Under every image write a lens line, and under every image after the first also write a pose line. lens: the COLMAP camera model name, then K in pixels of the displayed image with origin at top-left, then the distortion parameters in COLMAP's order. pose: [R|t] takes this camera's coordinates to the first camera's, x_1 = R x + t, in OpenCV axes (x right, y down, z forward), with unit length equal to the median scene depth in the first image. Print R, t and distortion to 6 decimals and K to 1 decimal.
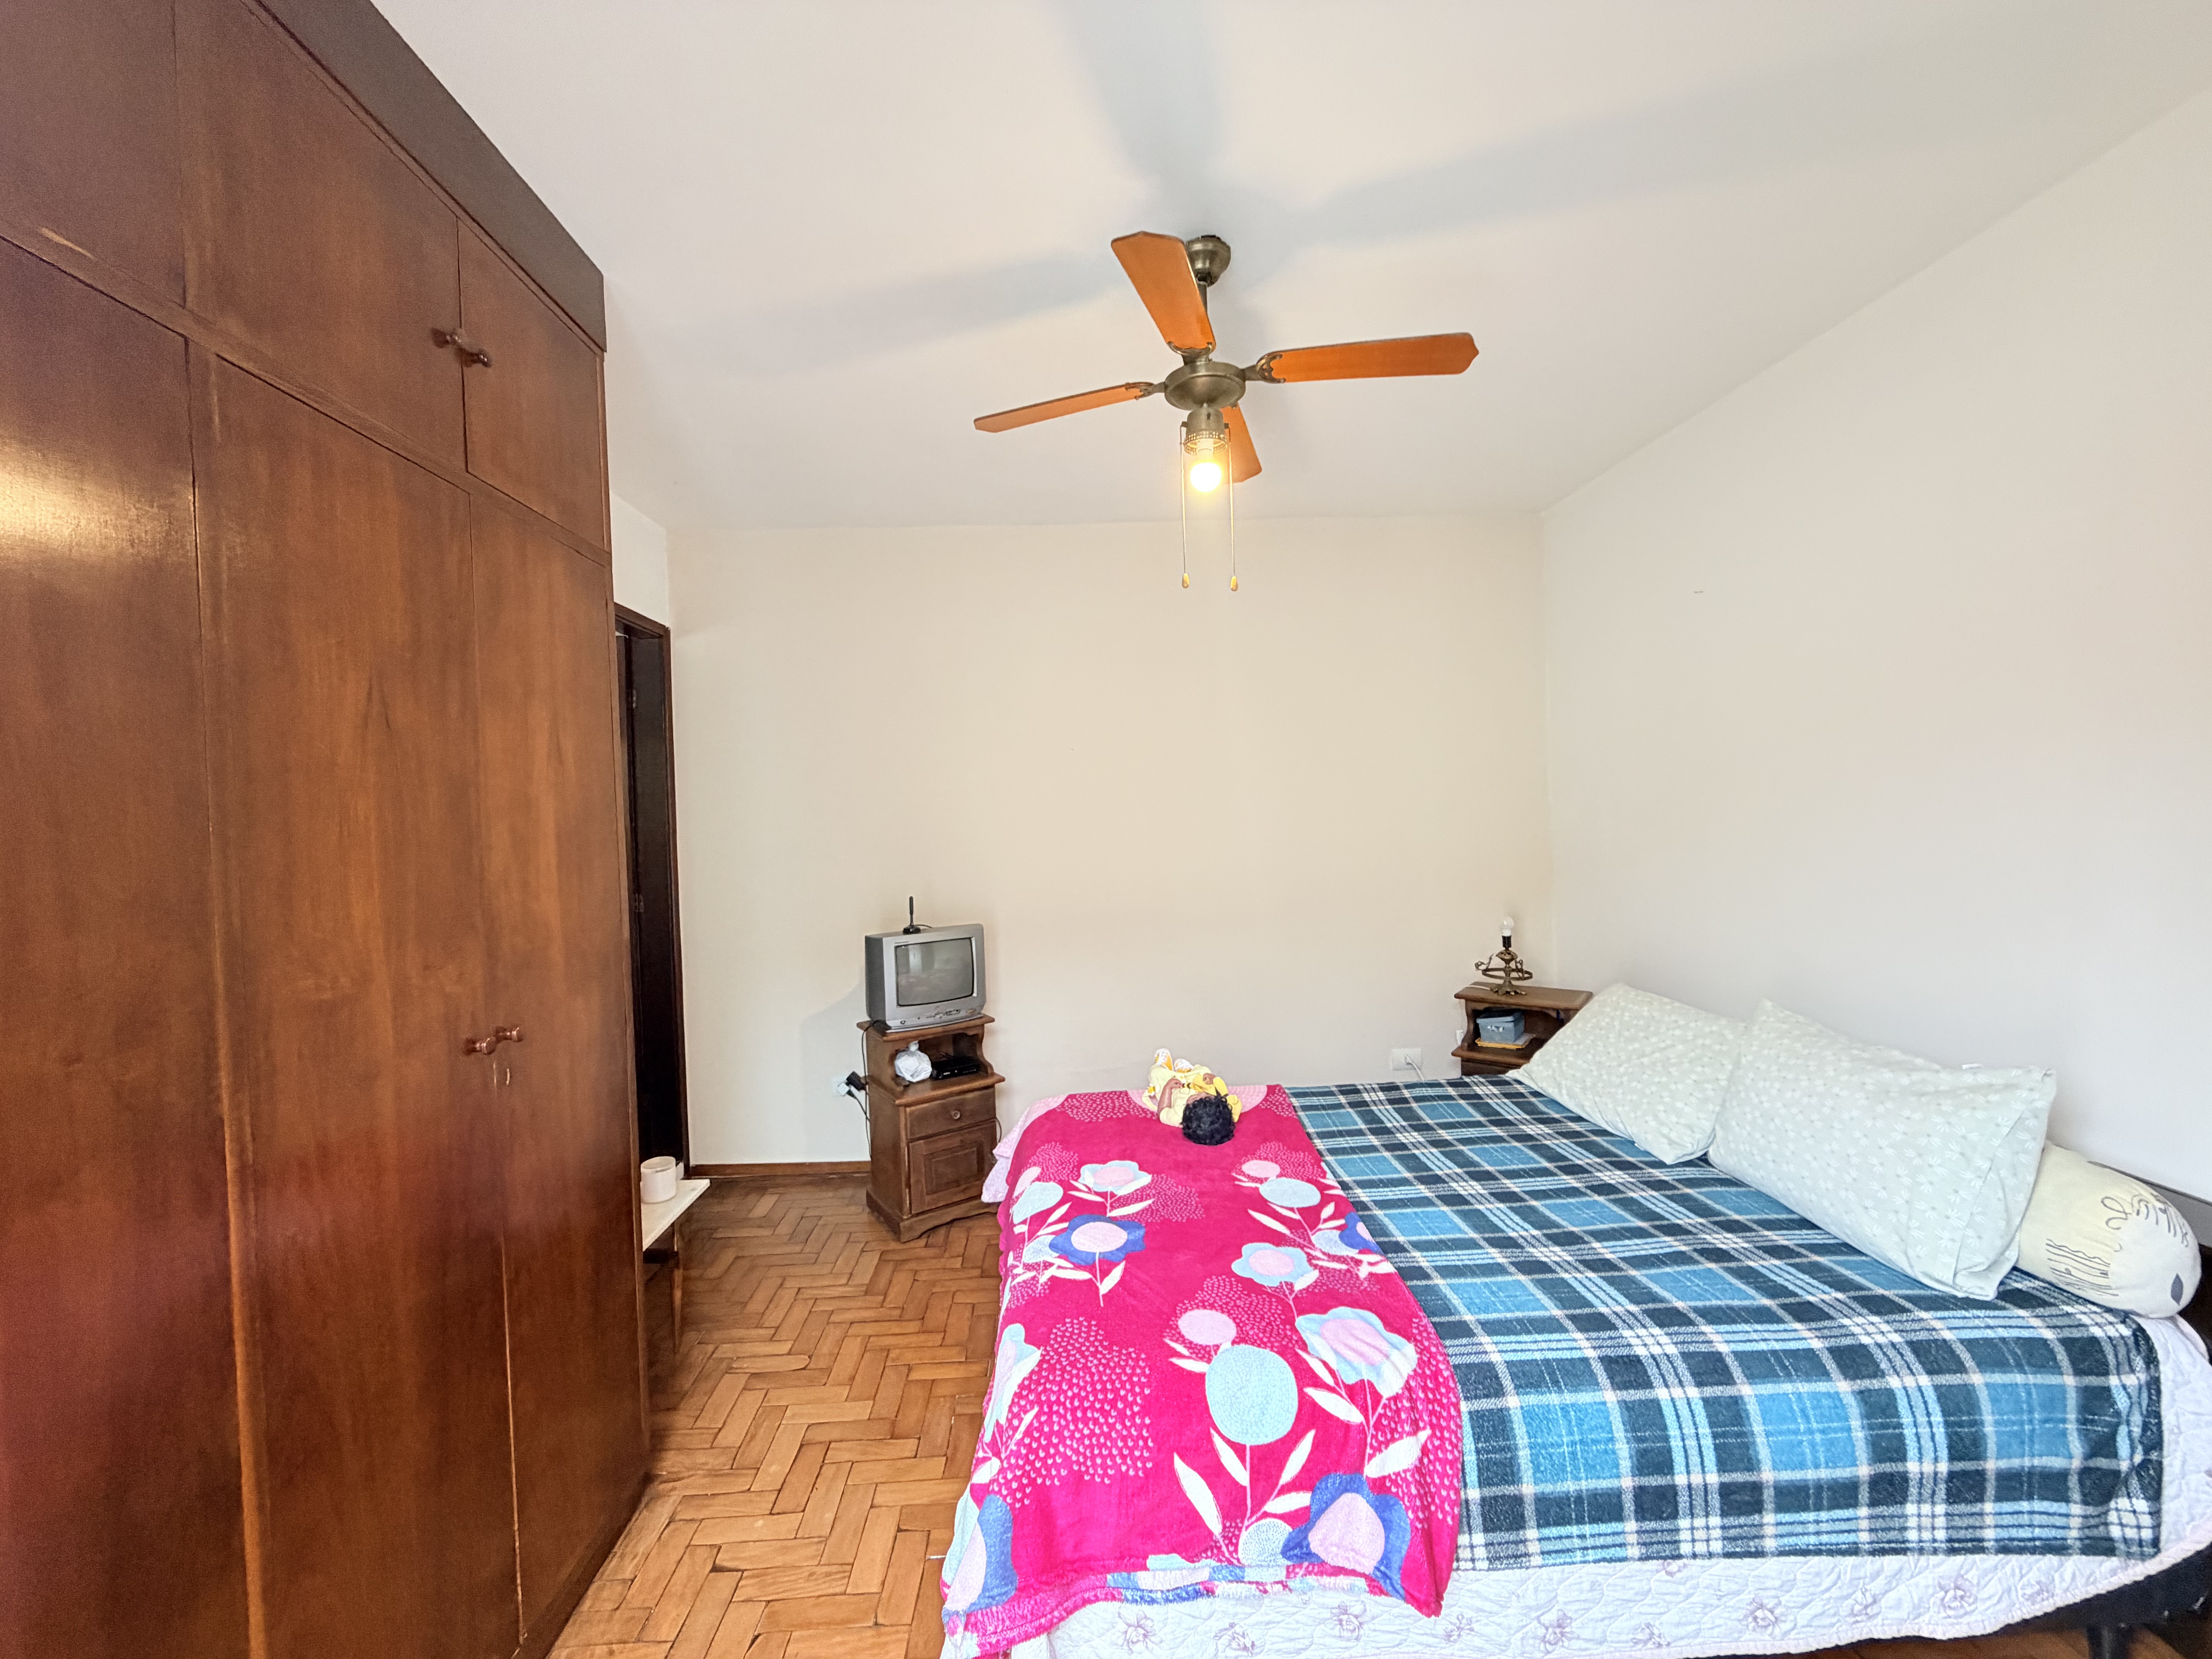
lens RADIAL K [[883.8, 0, 1101.8], [0, 883.8, 830.6], [0, 0, 1]] dist [0.000767, 0.000034]
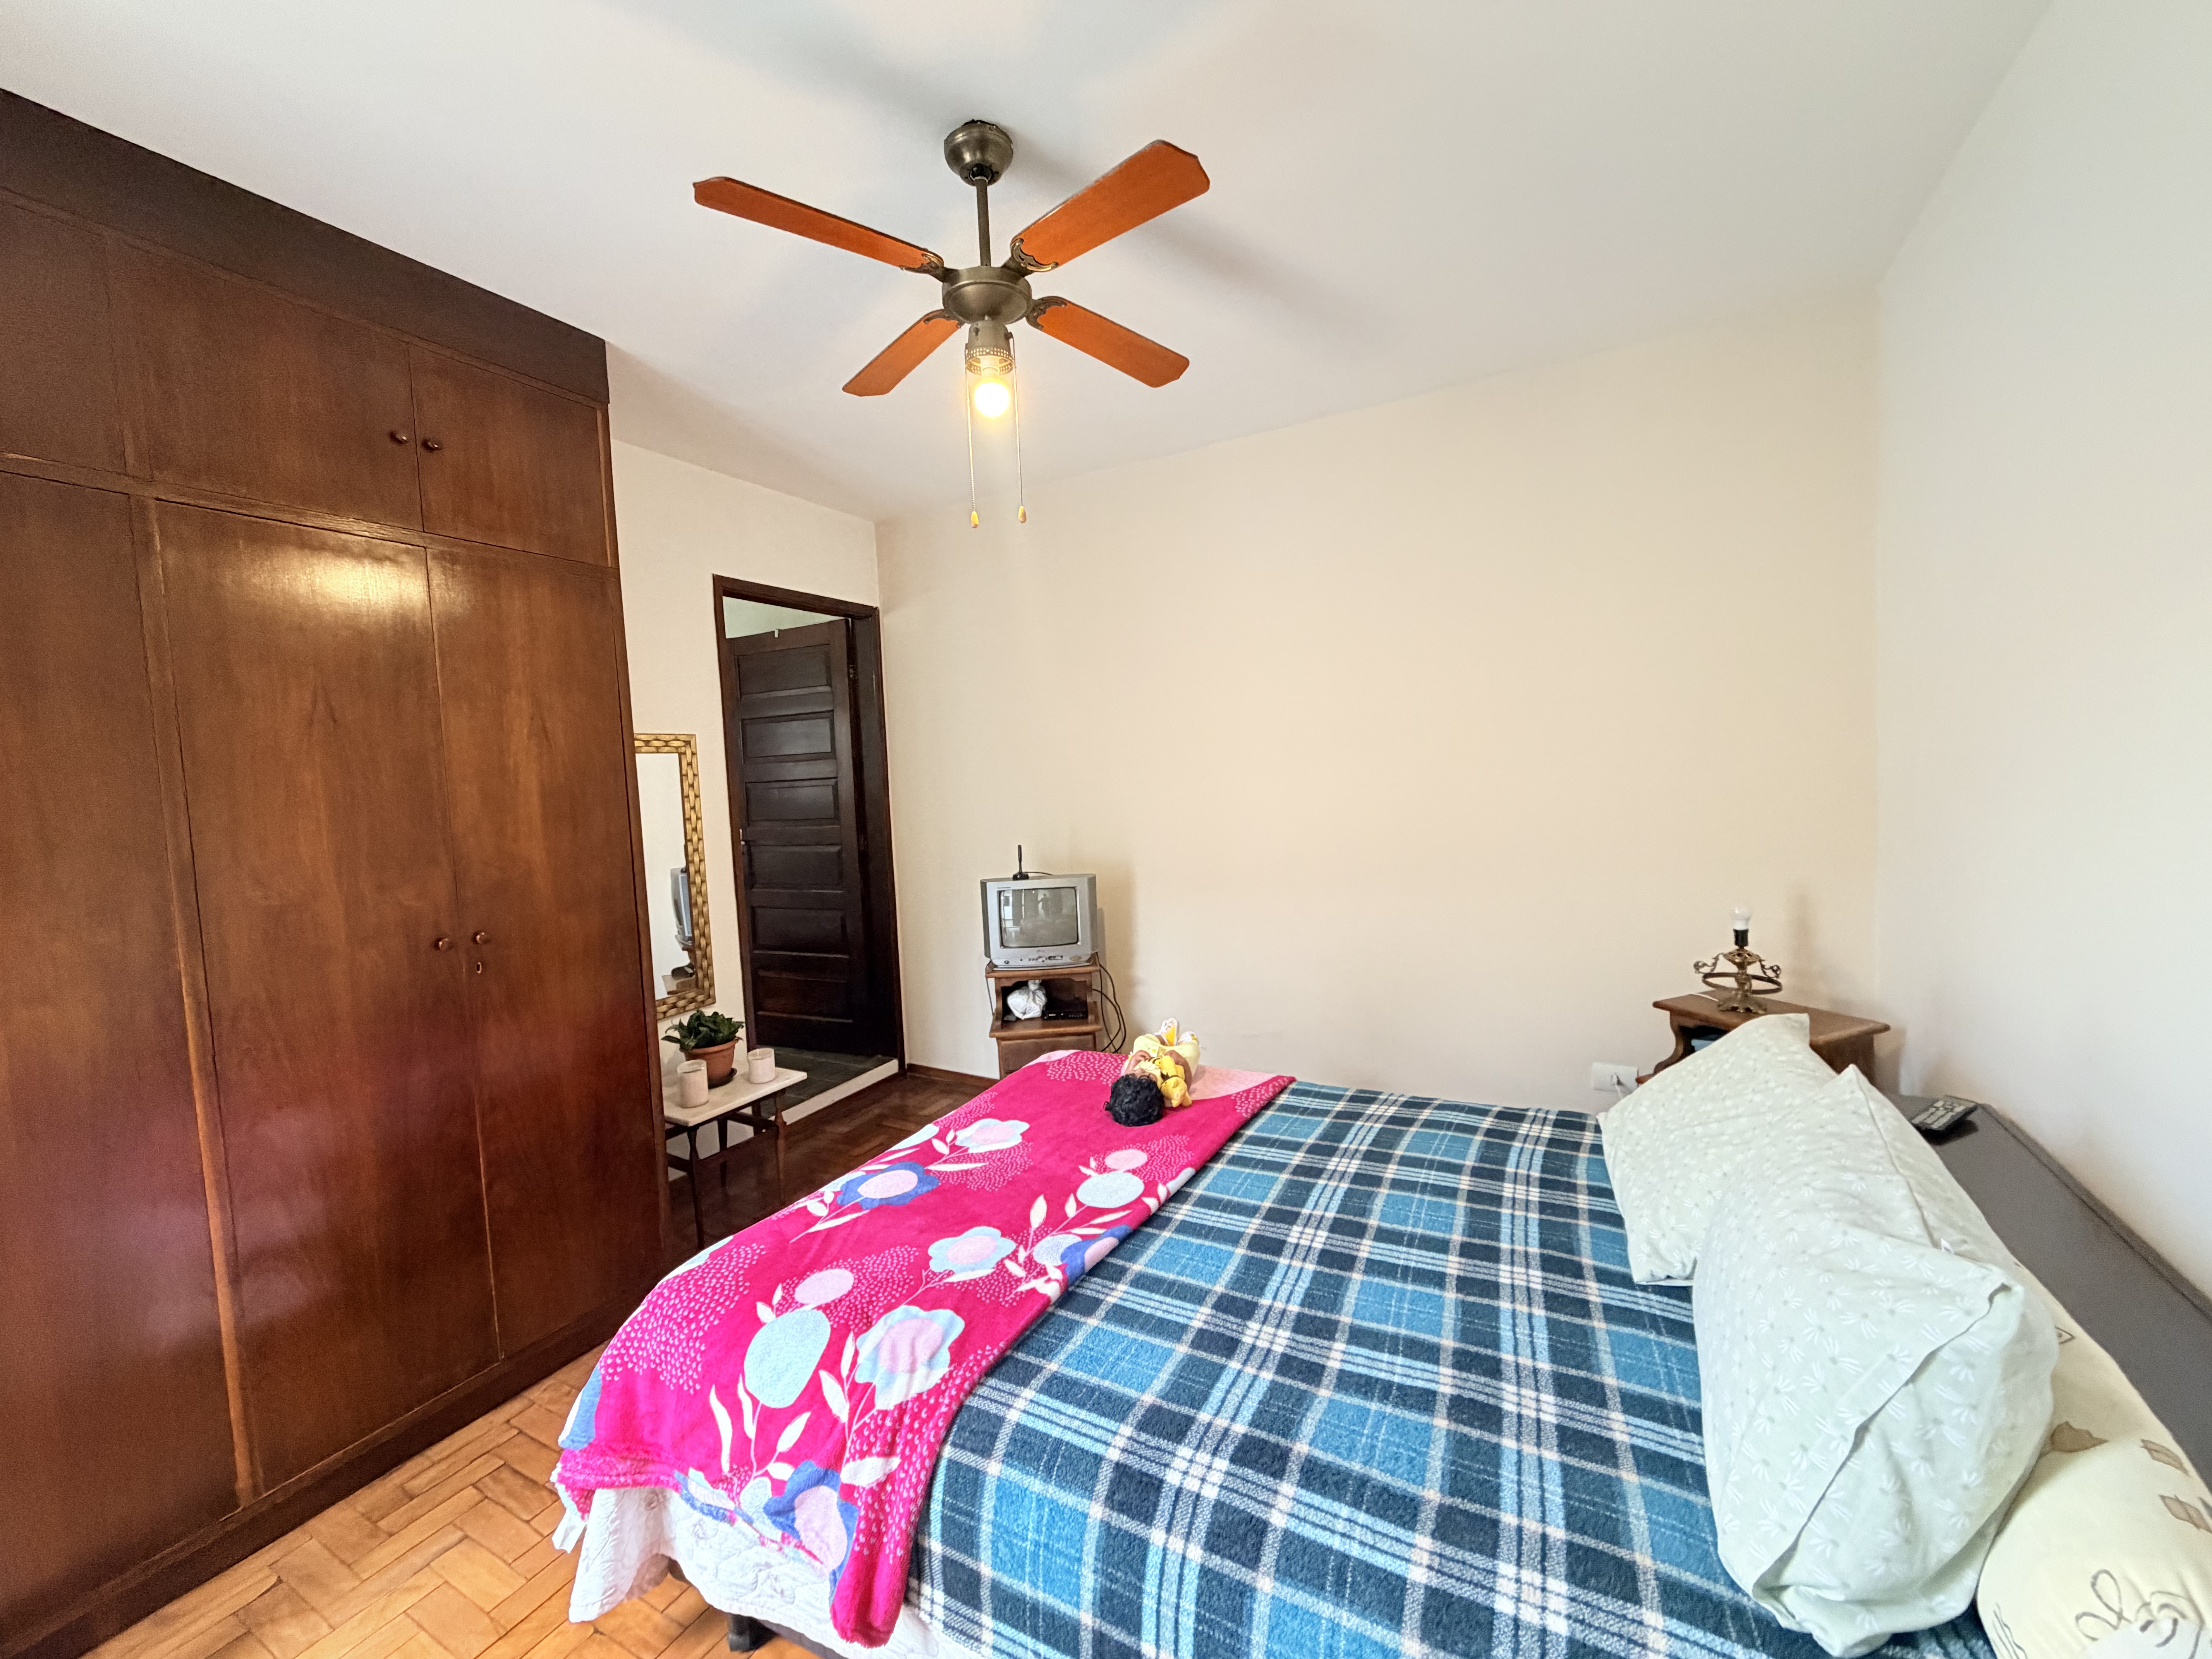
lens RADIAL K [[883.8, 0, 1103.2], [0, 883.8, 831.5], [0, 0, 1]] dist [0.000767, 0.000034]
pose [[0.857517, 0.026980, -0.513749, 0.744009], [0.007767, 0.997831, 0.065365, -0.017397], [0.514398, -0.060042, 0.855447, 0.274714]]
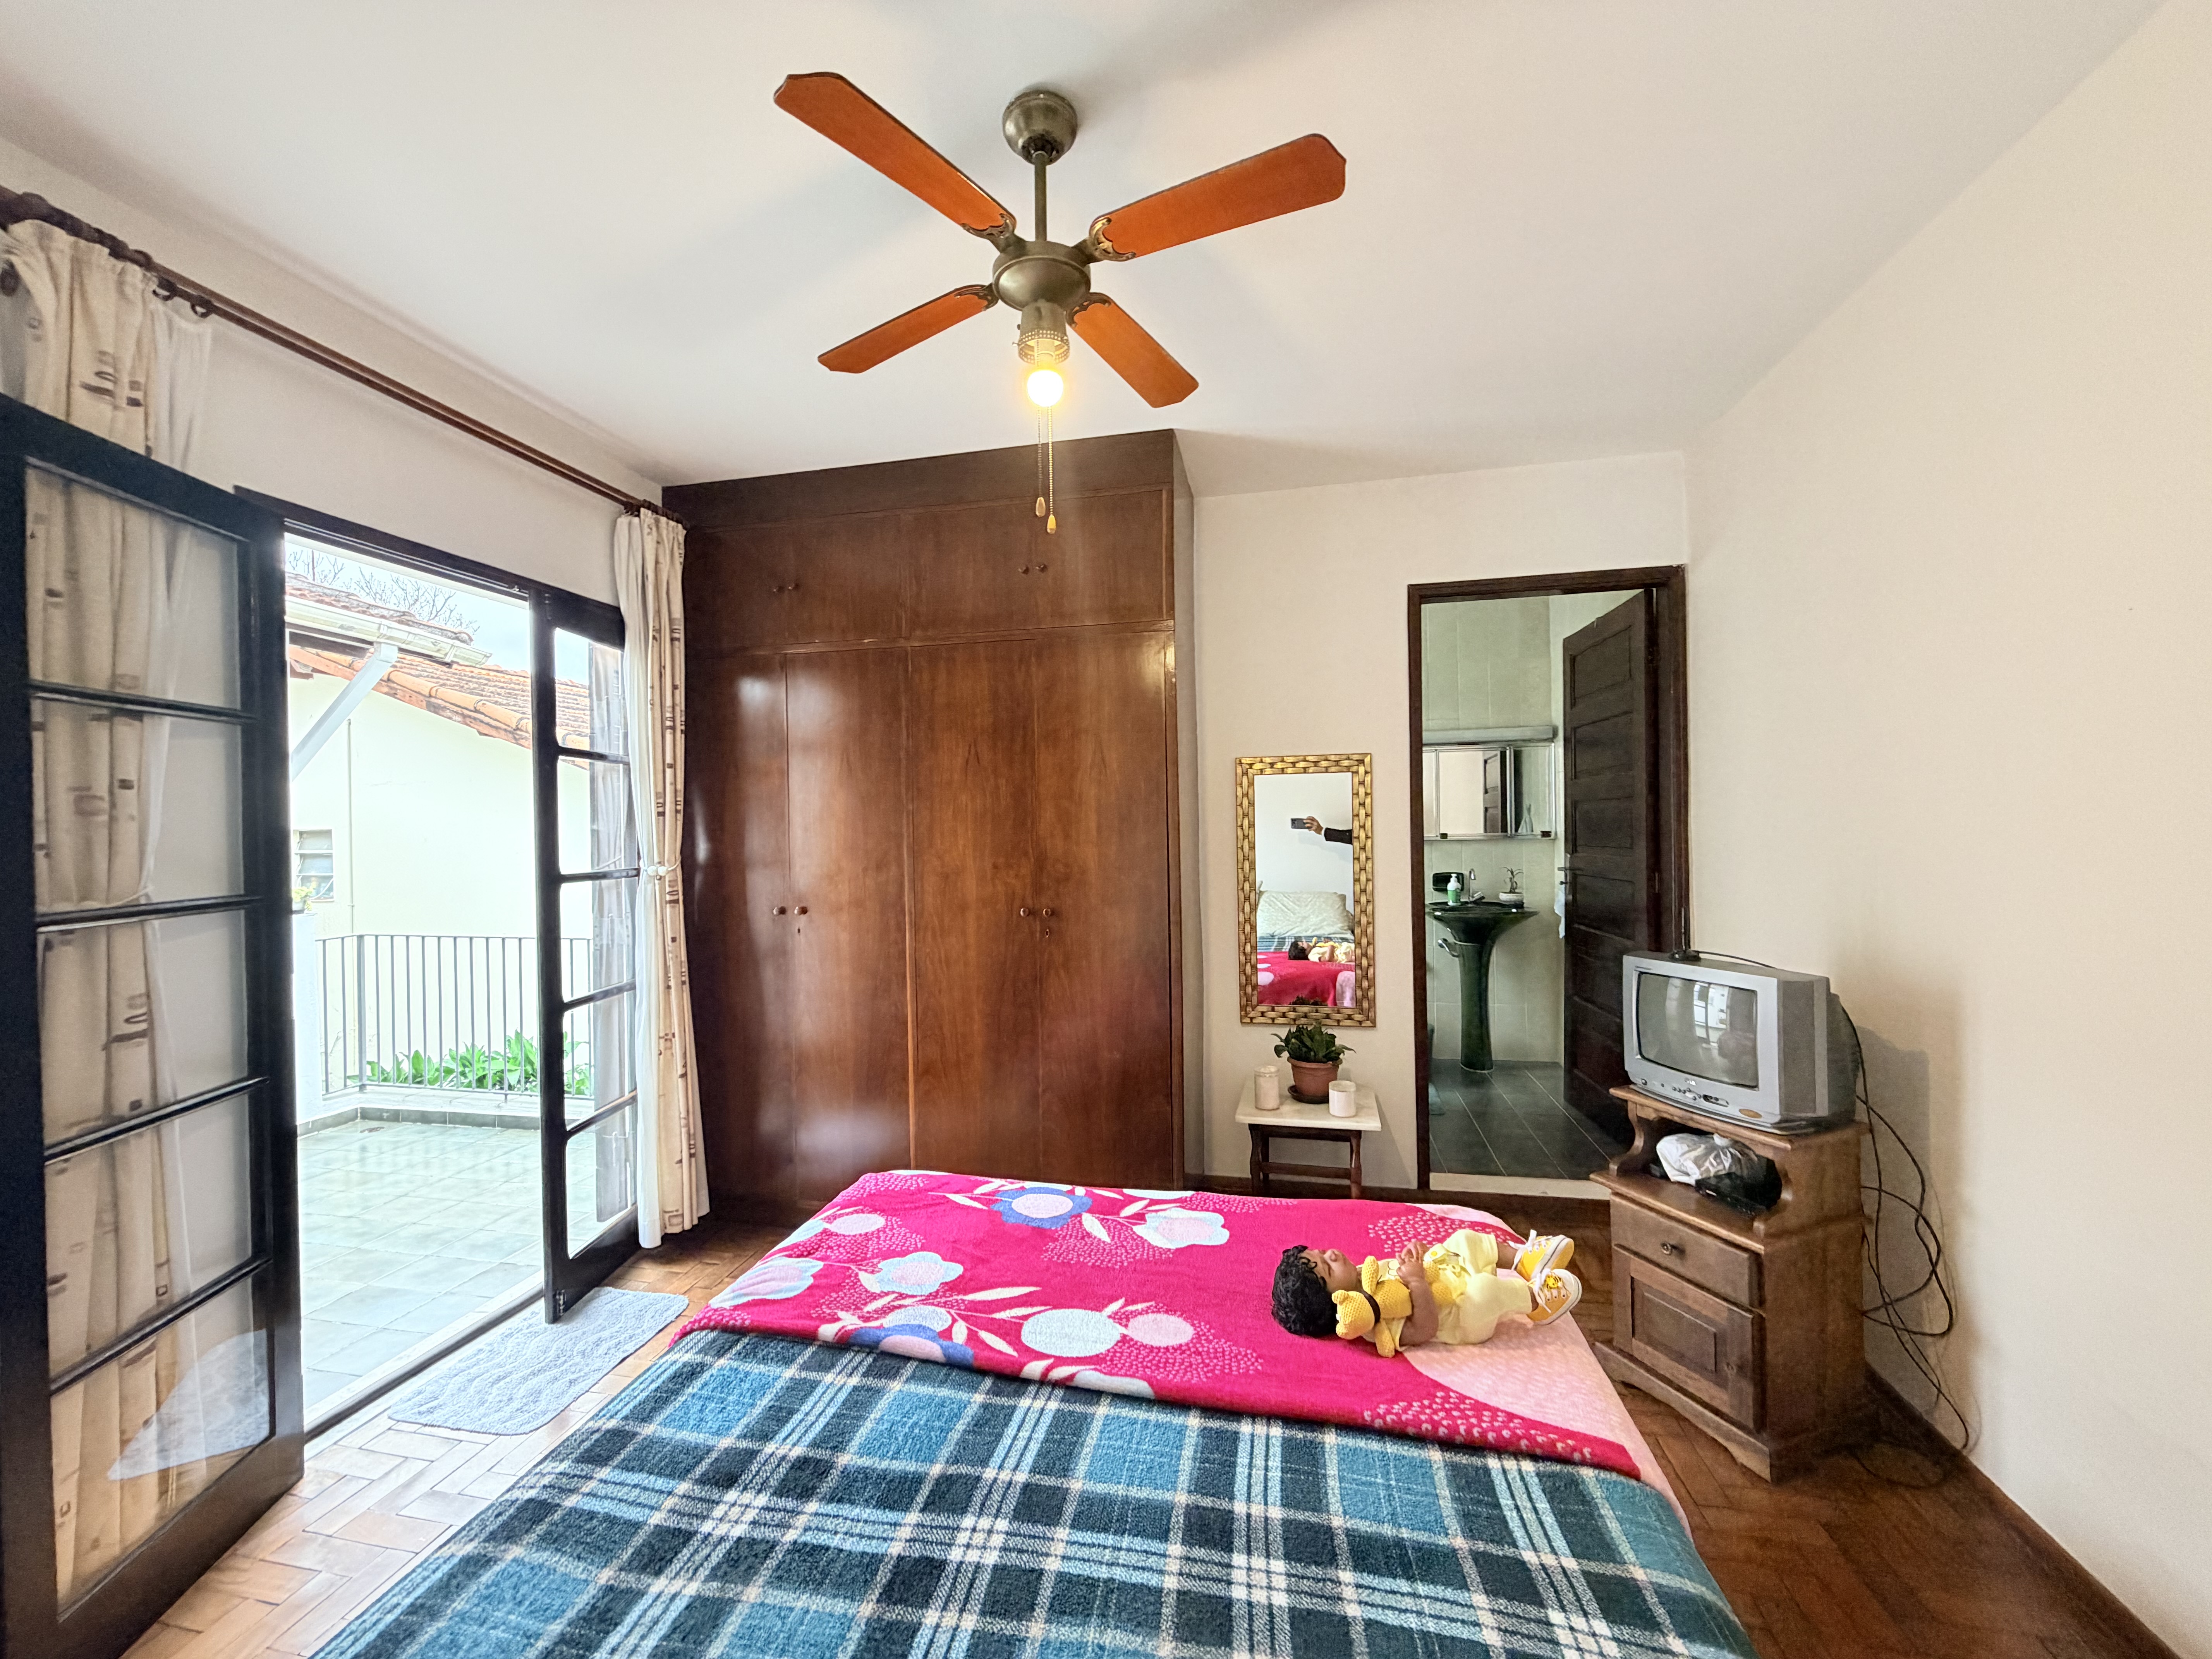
lens RADIAL K [[883.8, 0, 1092.9], [0, 883.8, 829.5], [0, 0, 1]] dist [0.000767, 0.000034]
pose [[-0.262436, 0.038582, -0.964178, 0.982197], [0.006076, 0.999247, 0.038331, -0.020913], [0.964930, 0.004201, -0.262473, 1.350817]]
